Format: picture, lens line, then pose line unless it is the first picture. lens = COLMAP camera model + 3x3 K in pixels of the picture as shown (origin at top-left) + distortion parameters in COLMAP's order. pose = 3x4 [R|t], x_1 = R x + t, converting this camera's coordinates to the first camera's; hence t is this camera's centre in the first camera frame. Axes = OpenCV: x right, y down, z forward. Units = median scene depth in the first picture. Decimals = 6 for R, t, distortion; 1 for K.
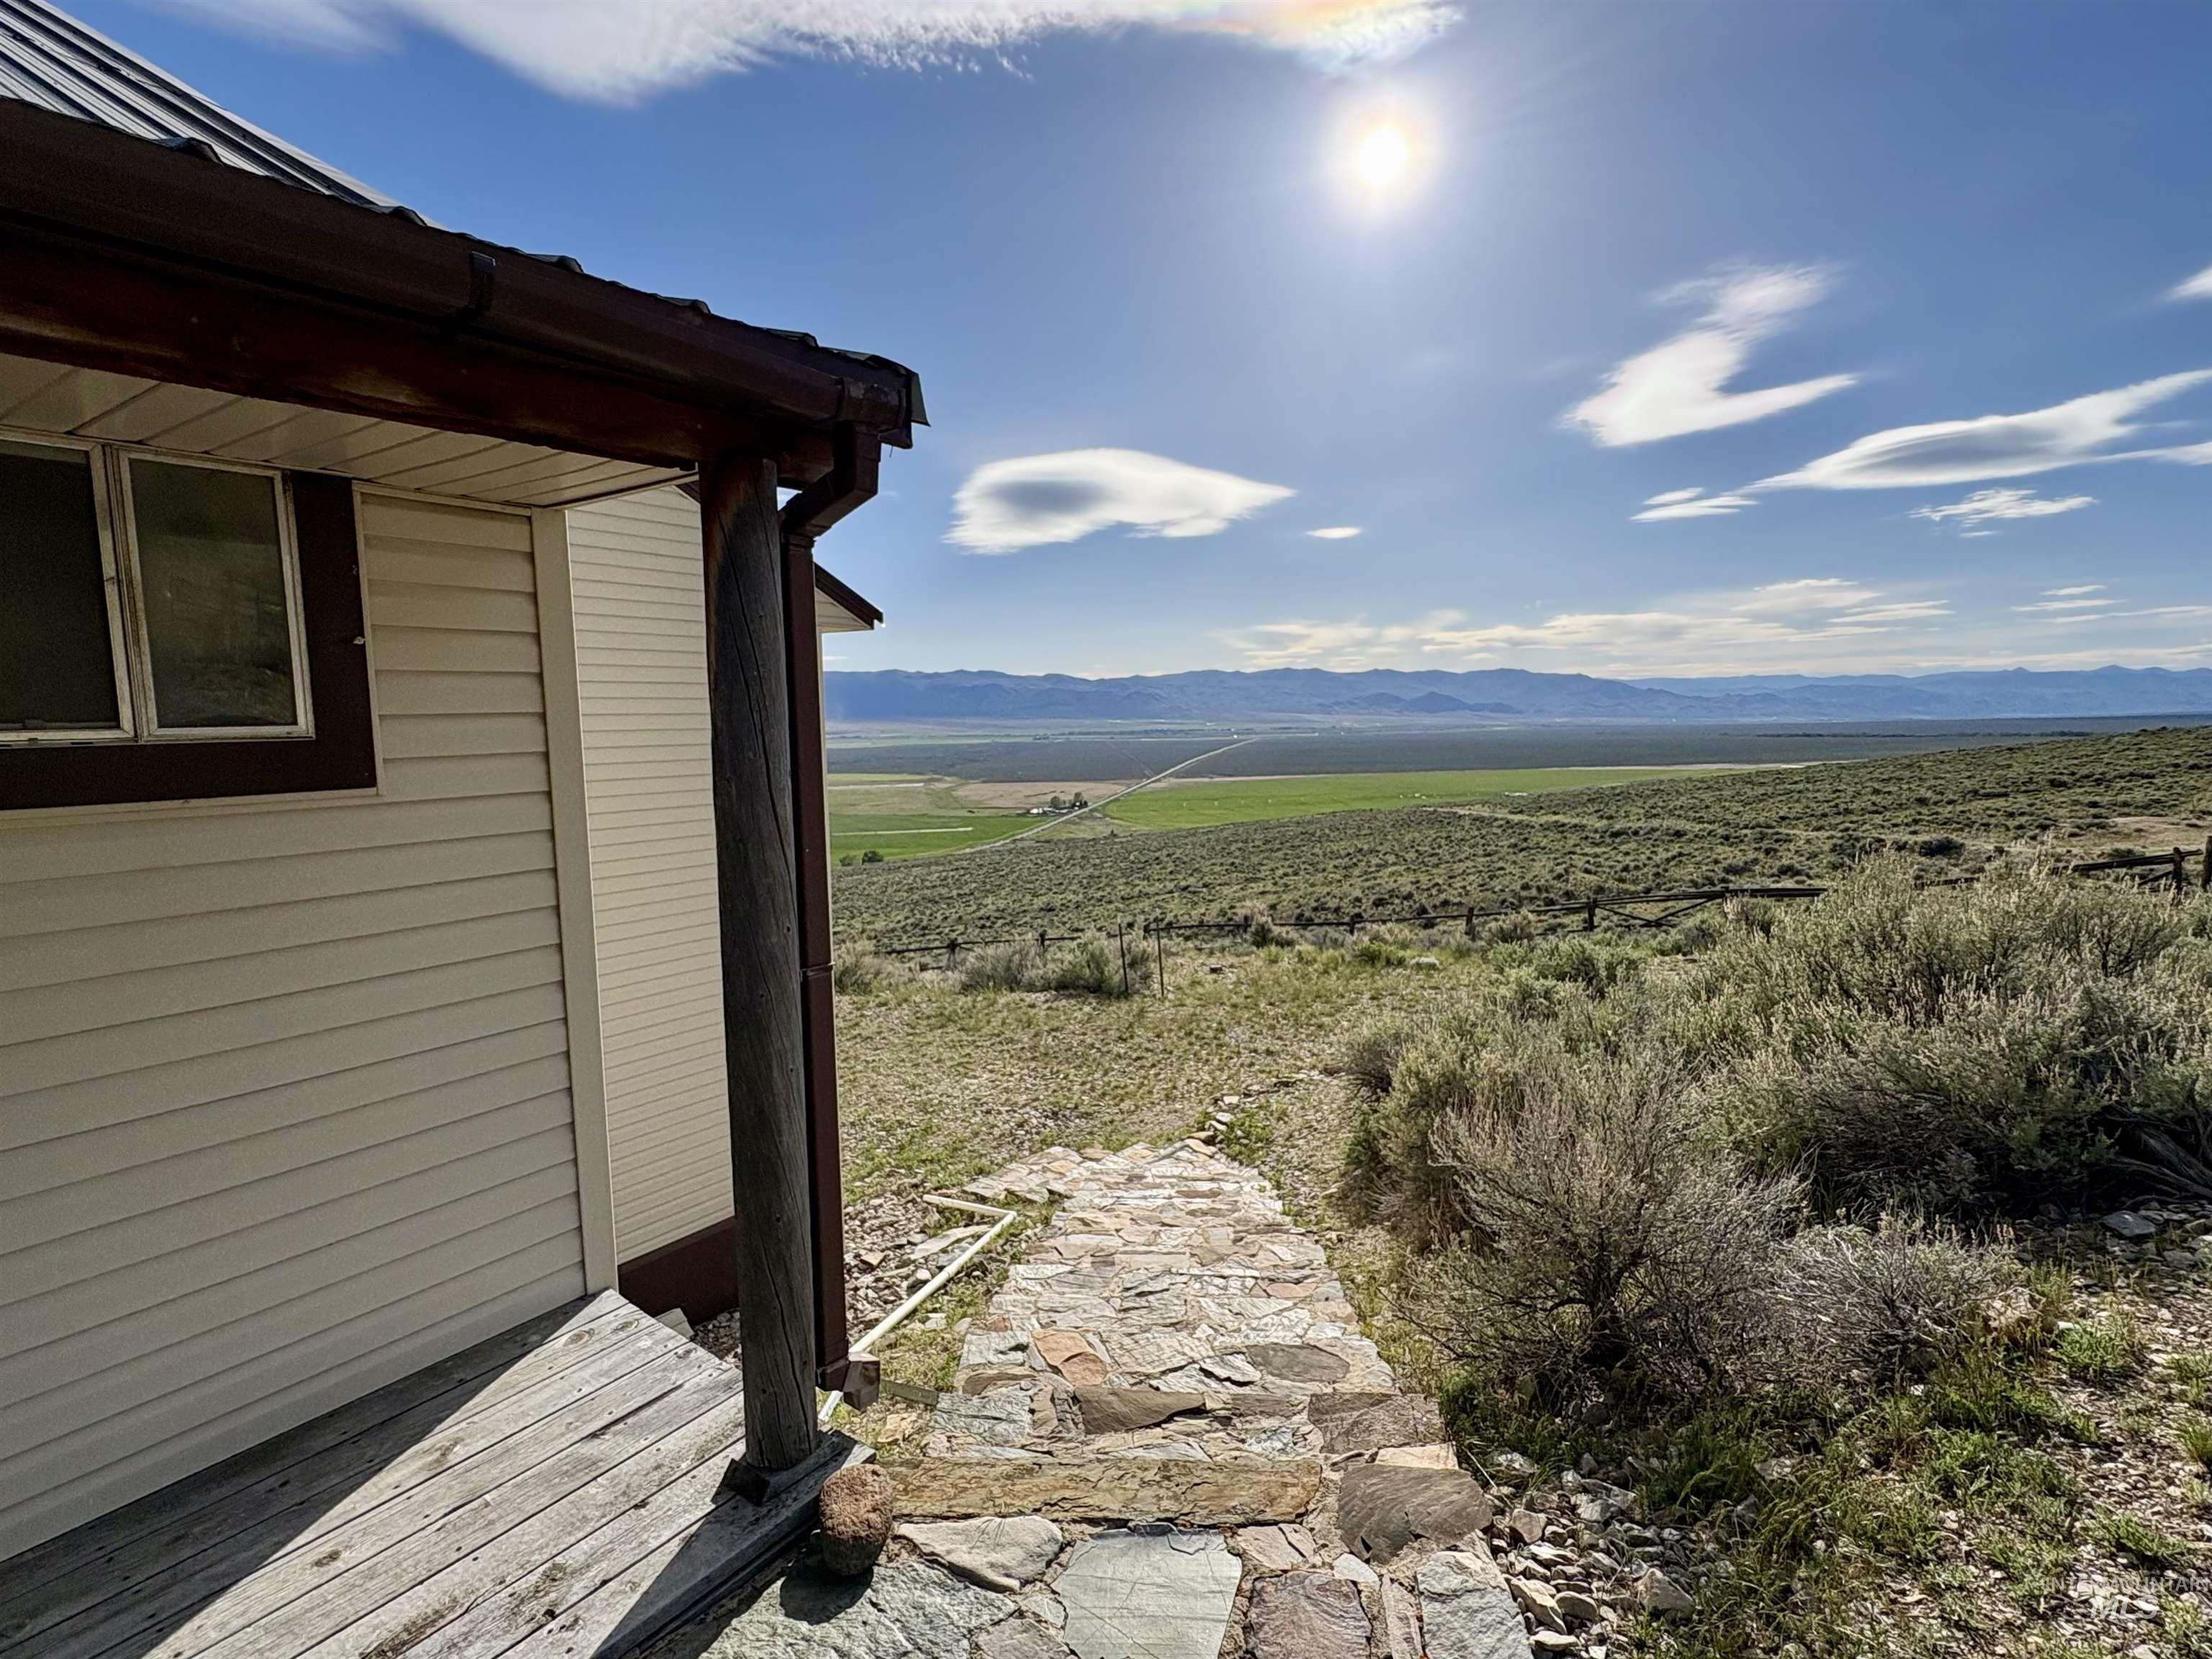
lens RADIAL K [[1096.6, 0, 1100.9], [0, 1096.6, 818.7], [0, 0, 1]] dist [0.006992, -0.000103]
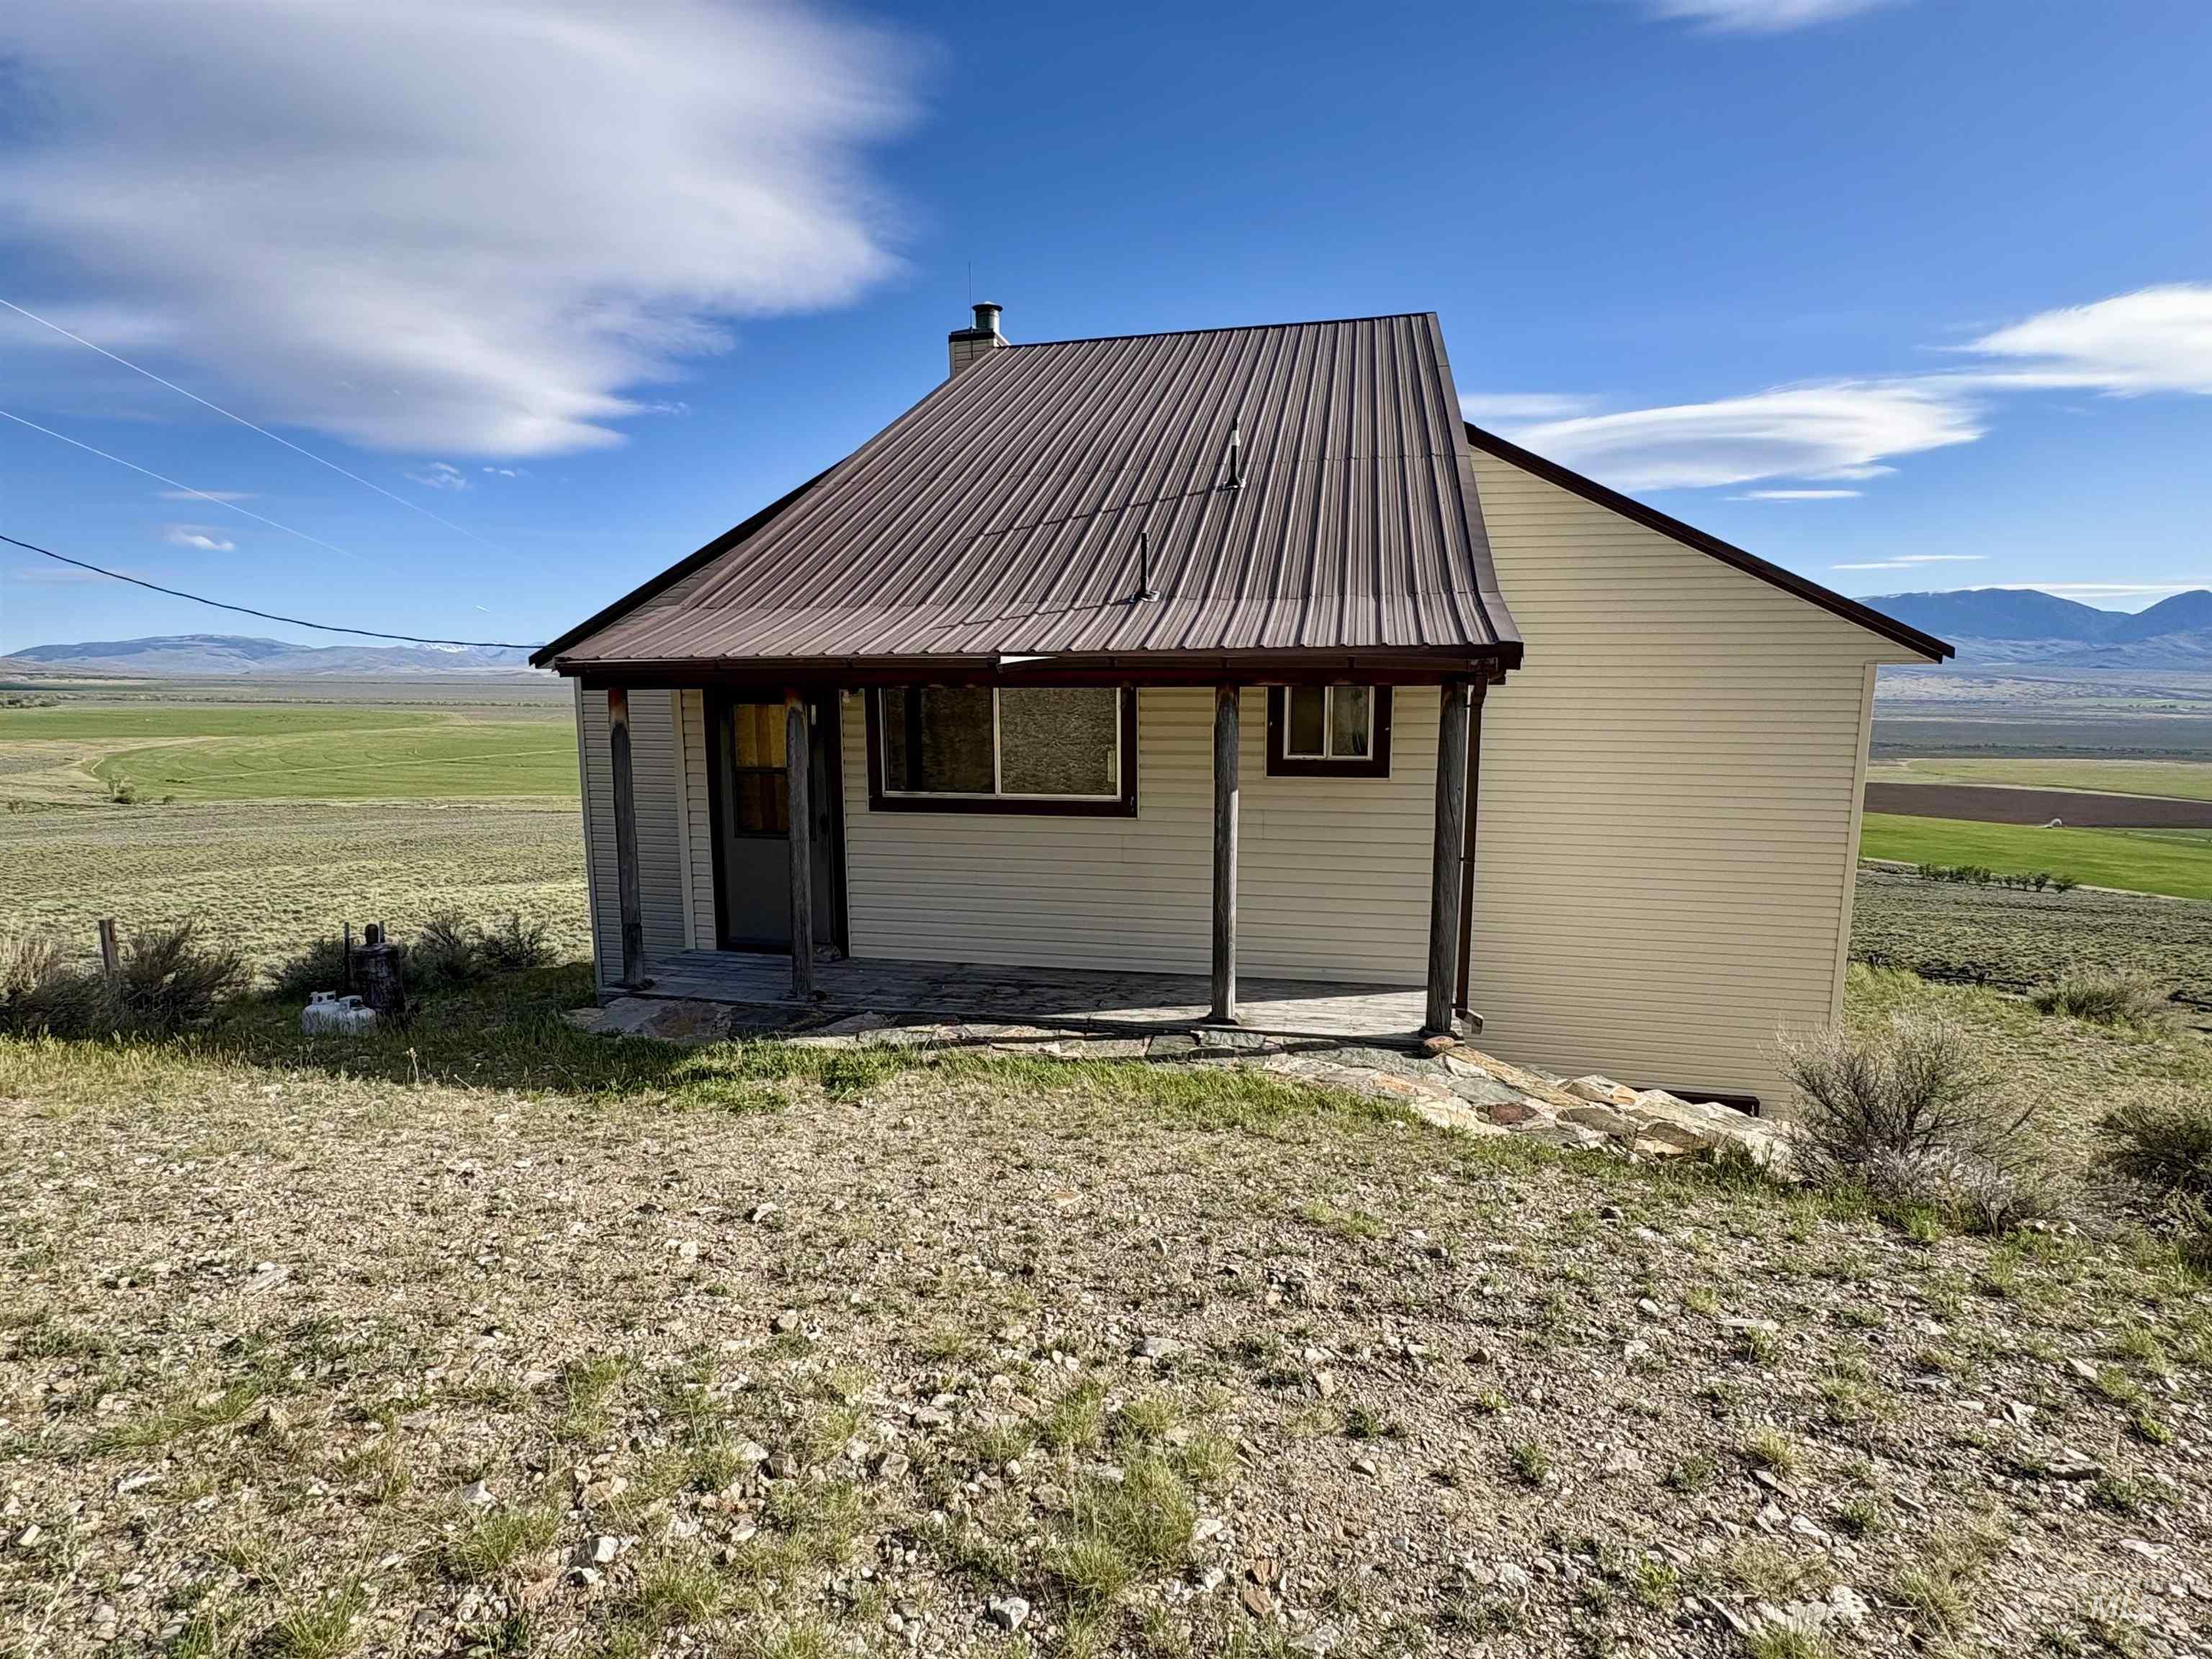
lens RADIAL K [[1096.6, 0, 1121.3], [0, 1096.6, 831.9], [0, 0, 1]] dist [0.006992, -0.000103]
pose [[0.408254, 0.141275, -0.901870, 1.743641], [-0.096250, 0.989107, 0.111371, -0.147601], [0.907780, 0.041338, 0.417404, -0.873567]]
